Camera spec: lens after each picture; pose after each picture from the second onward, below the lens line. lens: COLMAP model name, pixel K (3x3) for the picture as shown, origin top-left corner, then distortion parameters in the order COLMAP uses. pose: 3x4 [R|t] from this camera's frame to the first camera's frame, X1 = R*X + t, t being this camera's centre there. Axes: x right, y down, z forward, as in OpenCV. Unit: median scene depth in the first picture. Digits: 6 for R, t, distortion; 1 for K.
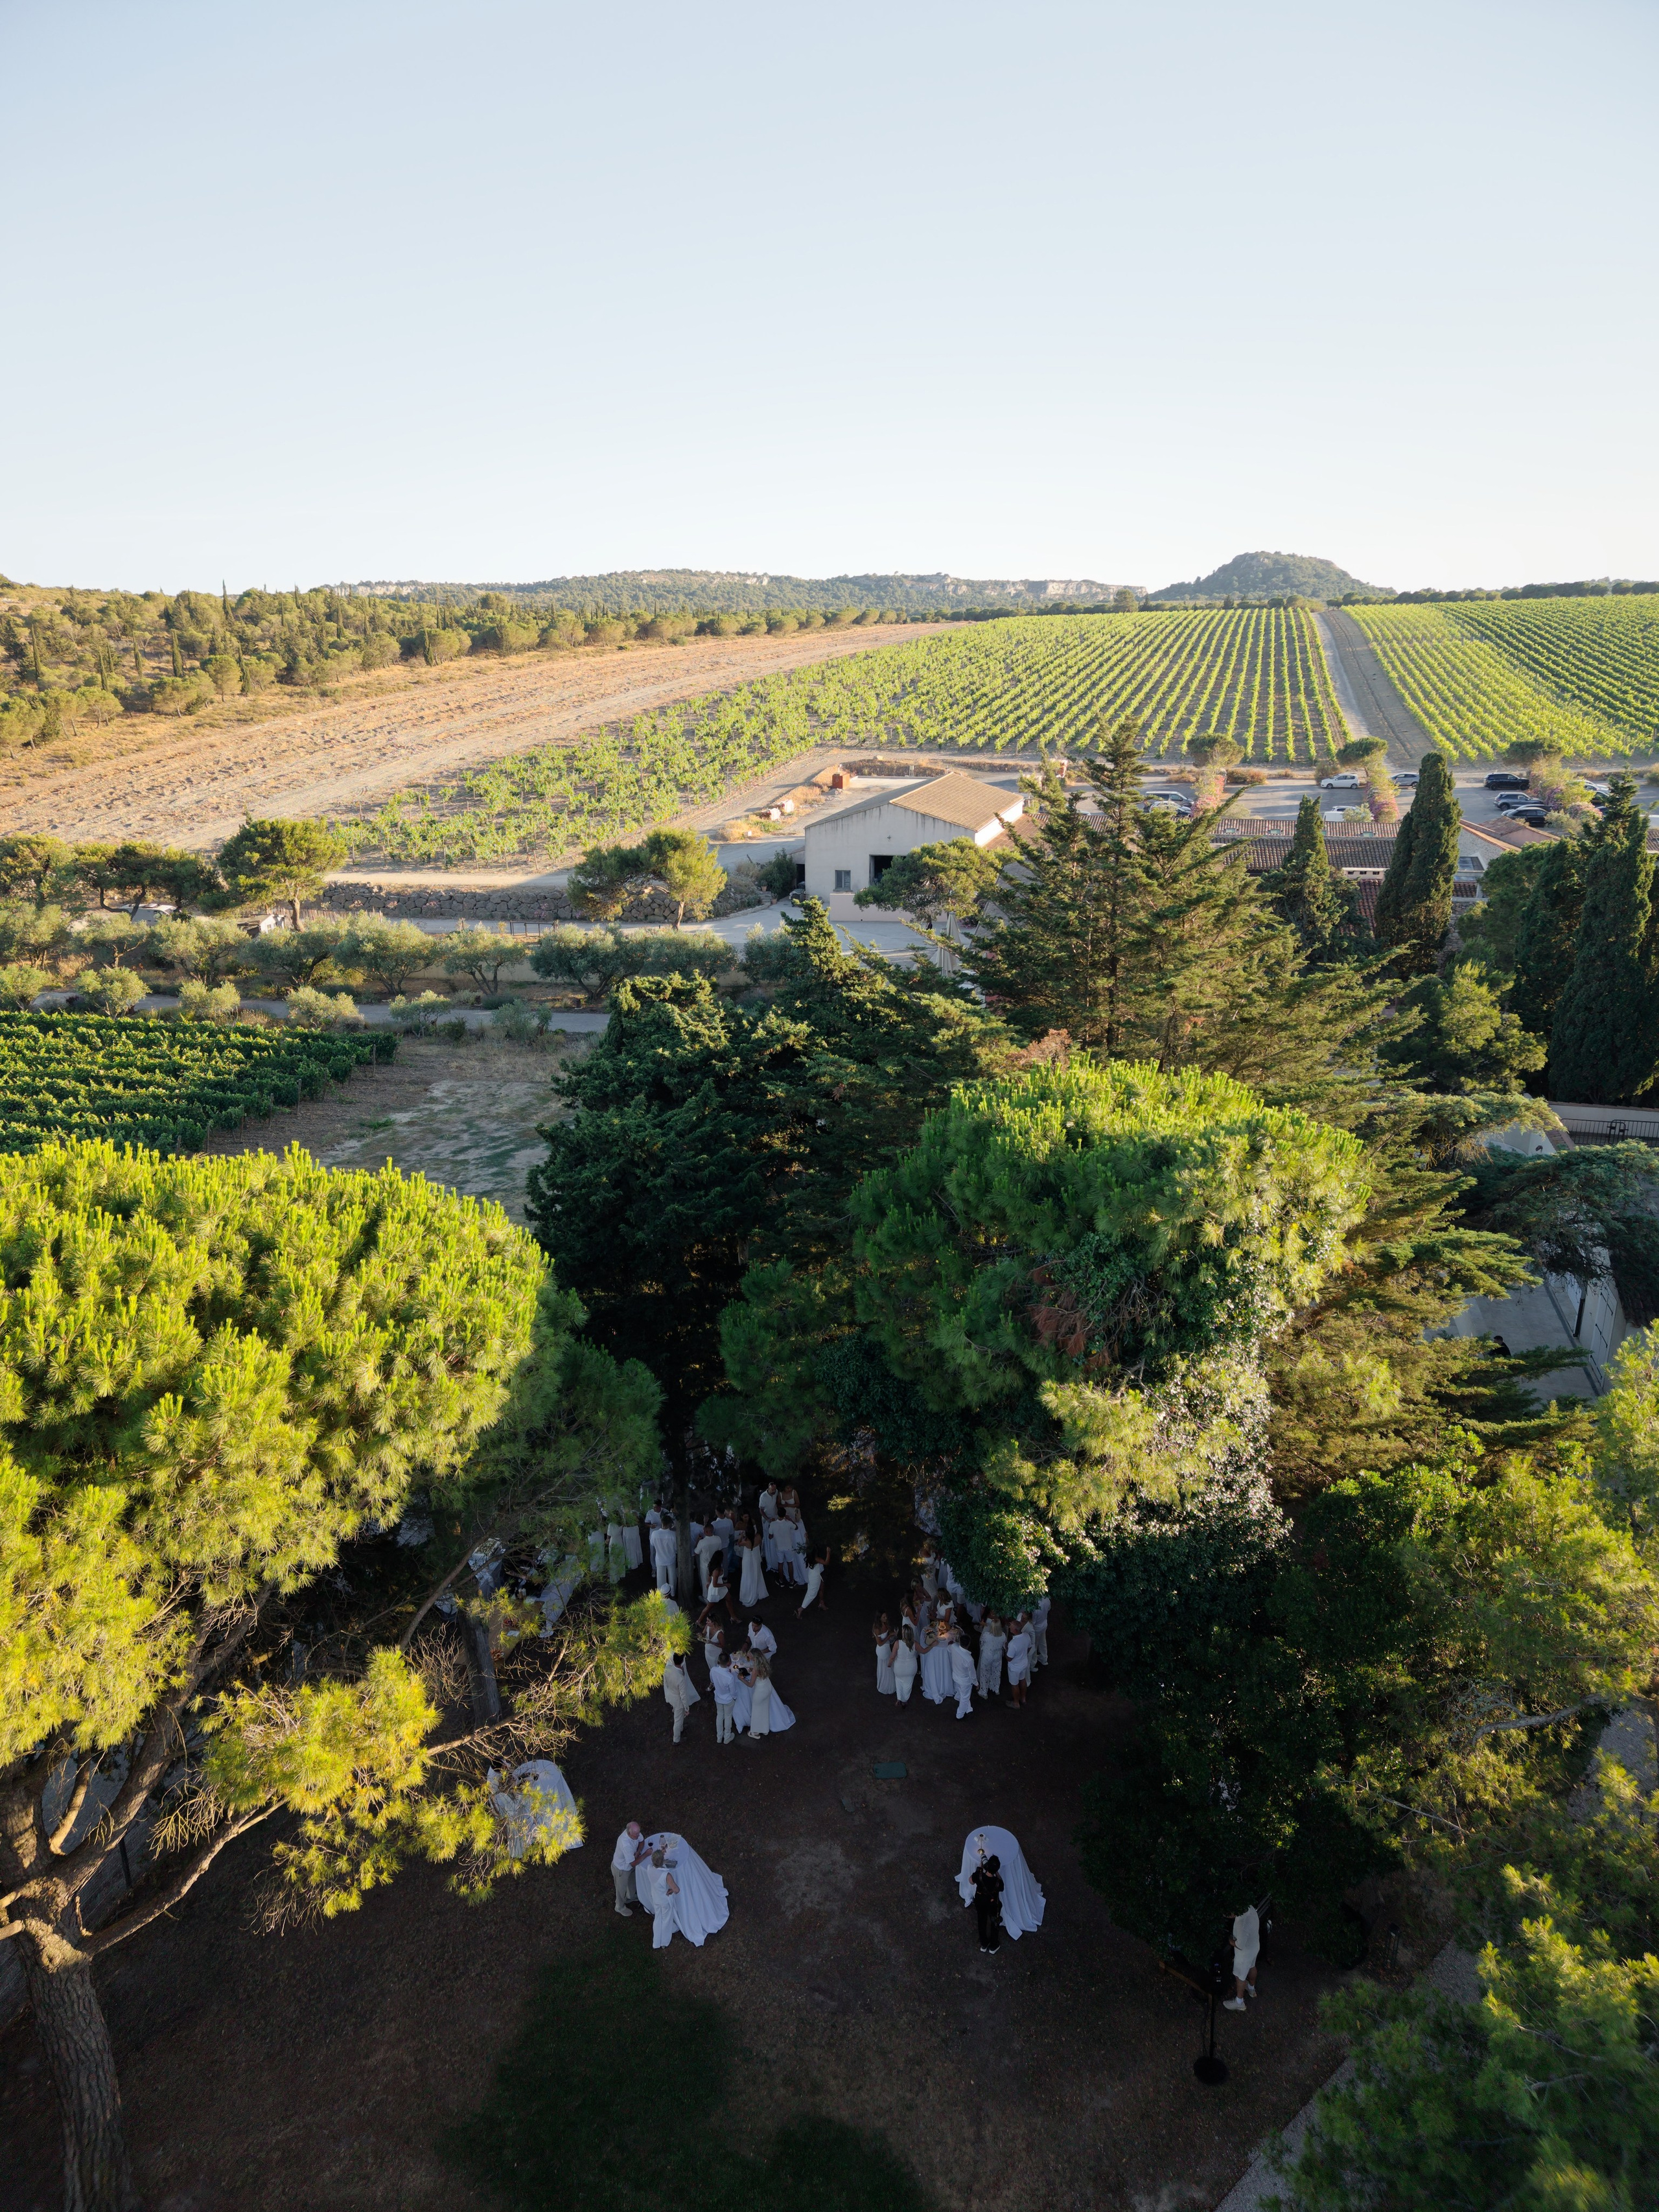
lens RADIAL K [[1499.7, 0, 820.1], [0, 1499.7, 1115.6], [0, 0, 1]] dist [0.007124, 0.004484]
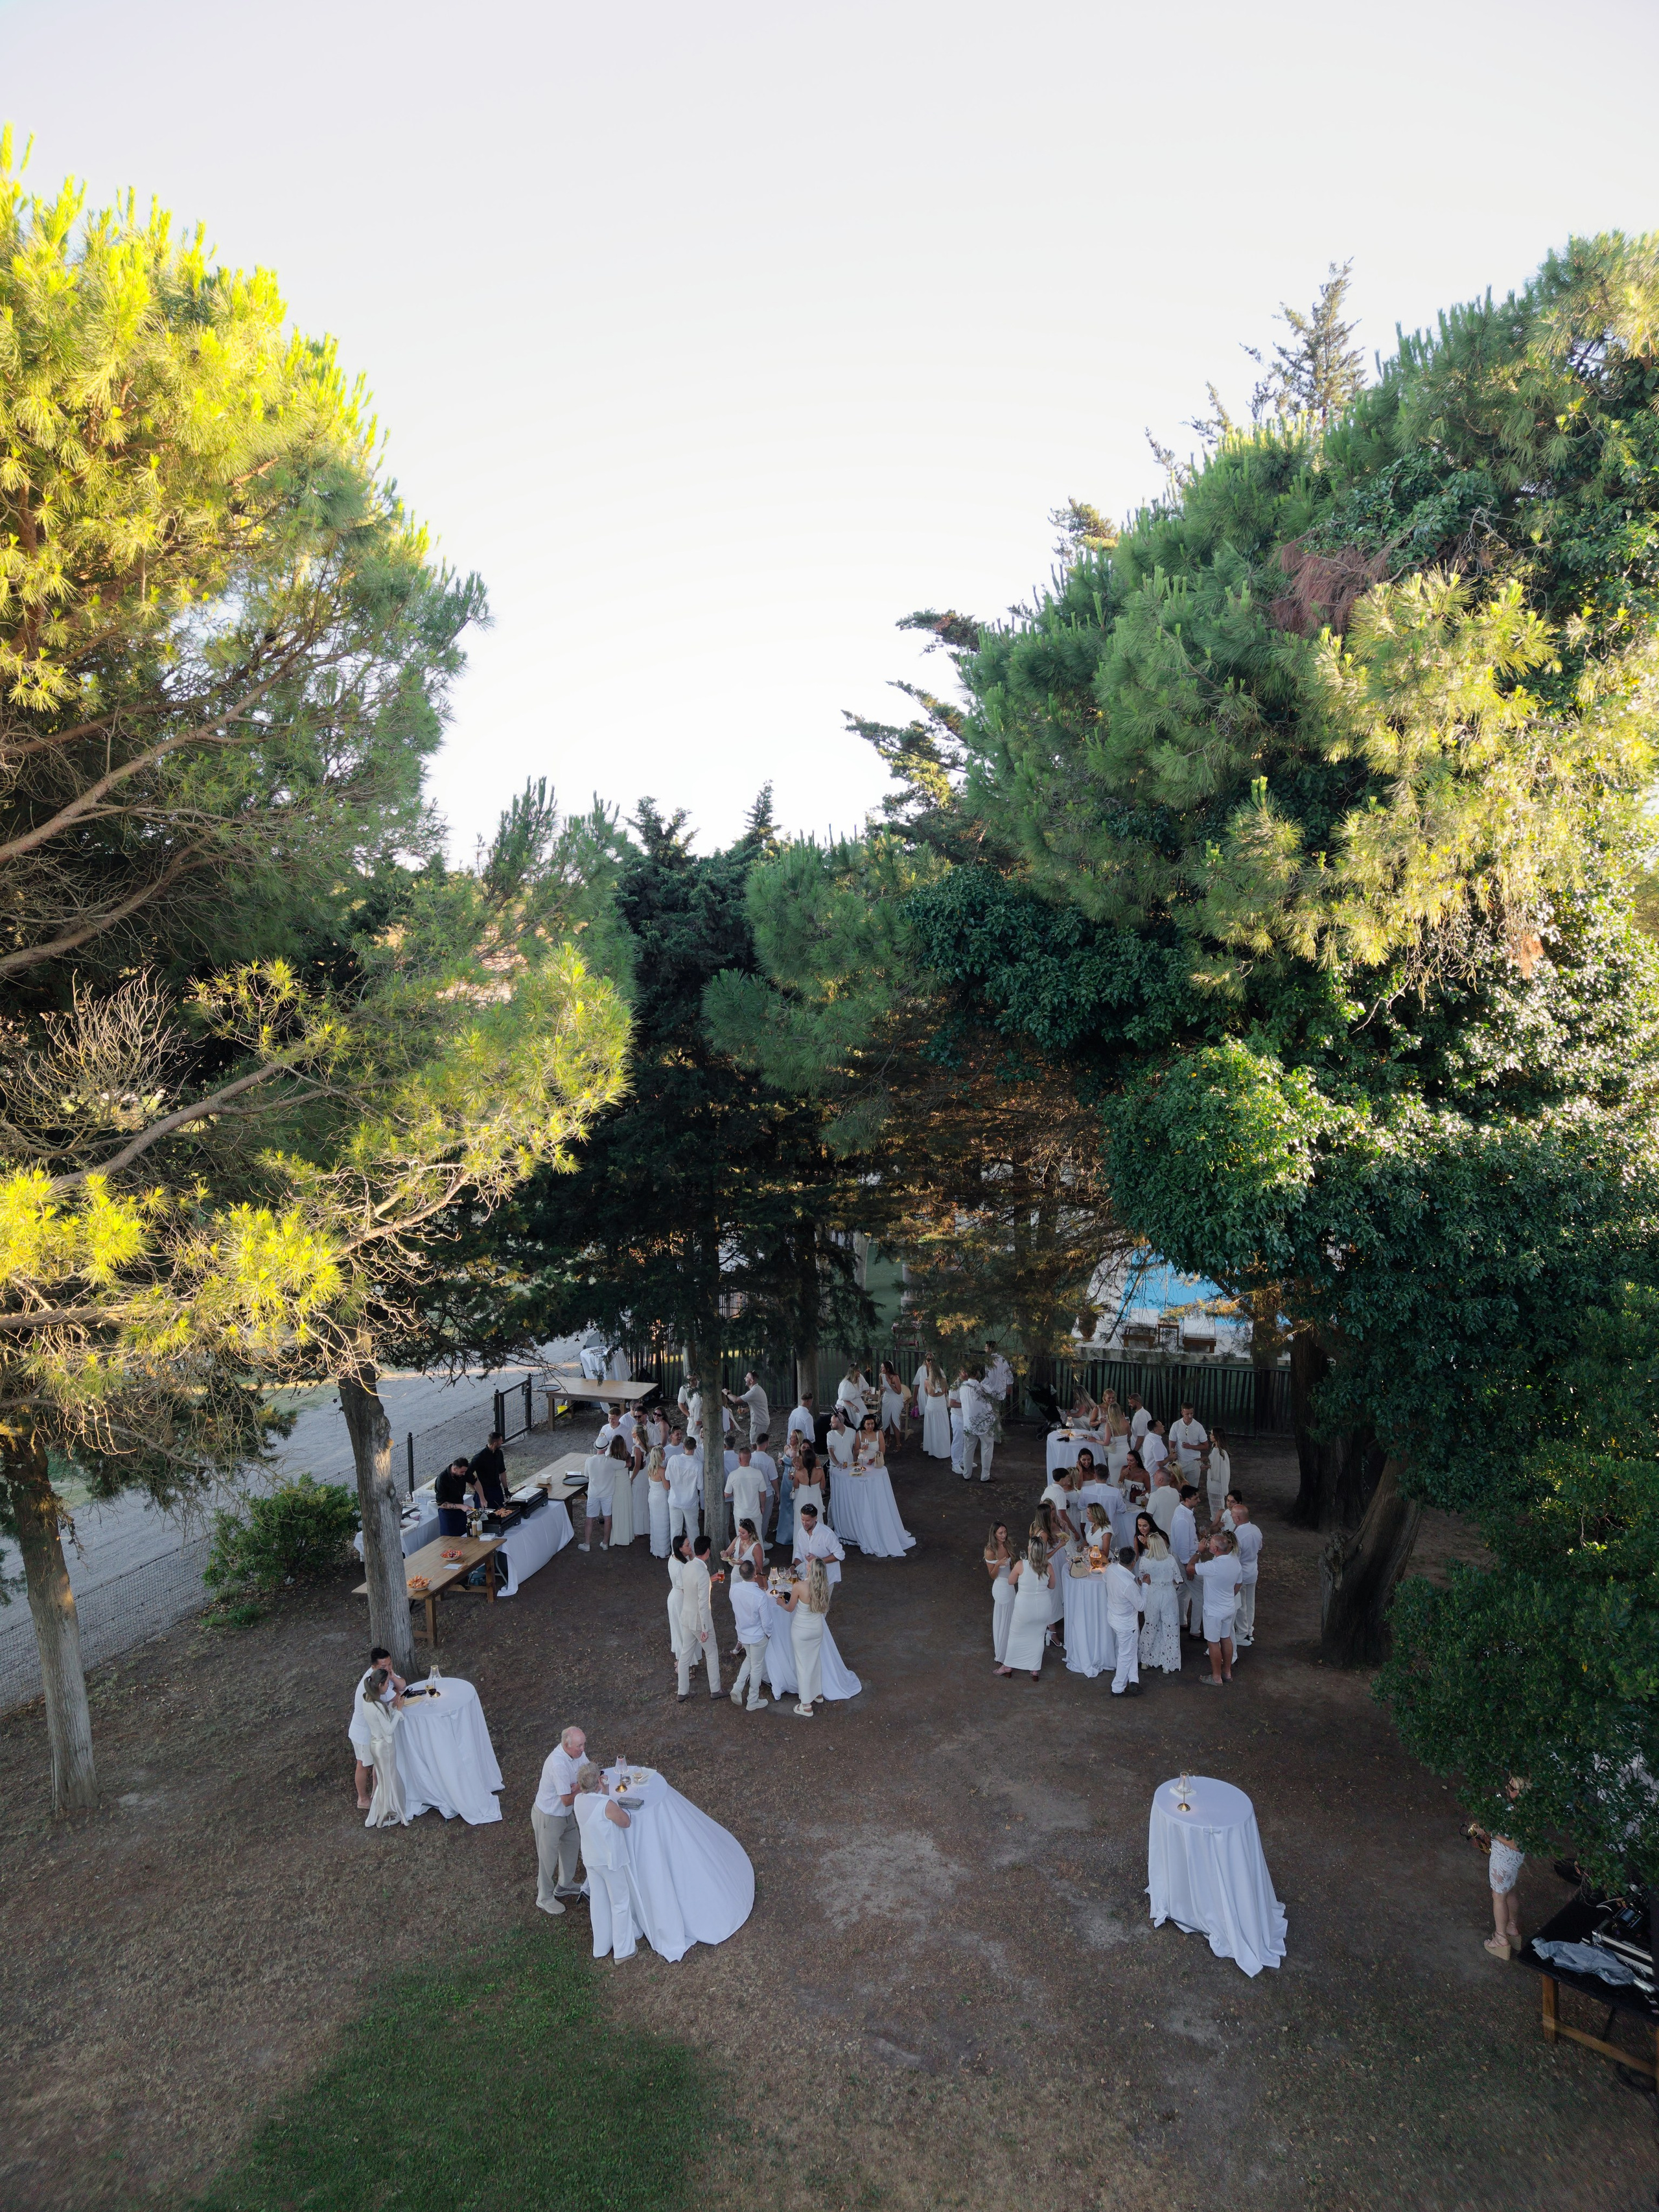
lens RADIAL K [[1497.0, 0, 823.5], [0, 1497.0, 1111.2], [0, 0, 1]] dist [0.009616, -0.002221]
pose [[0.997242, 0.011180, -0.073372, 0.012185], [-0.026618, 0.976698, -0.212963, 0.369976], [0.069281, 0.214328, 0.974302, 0.404957]]
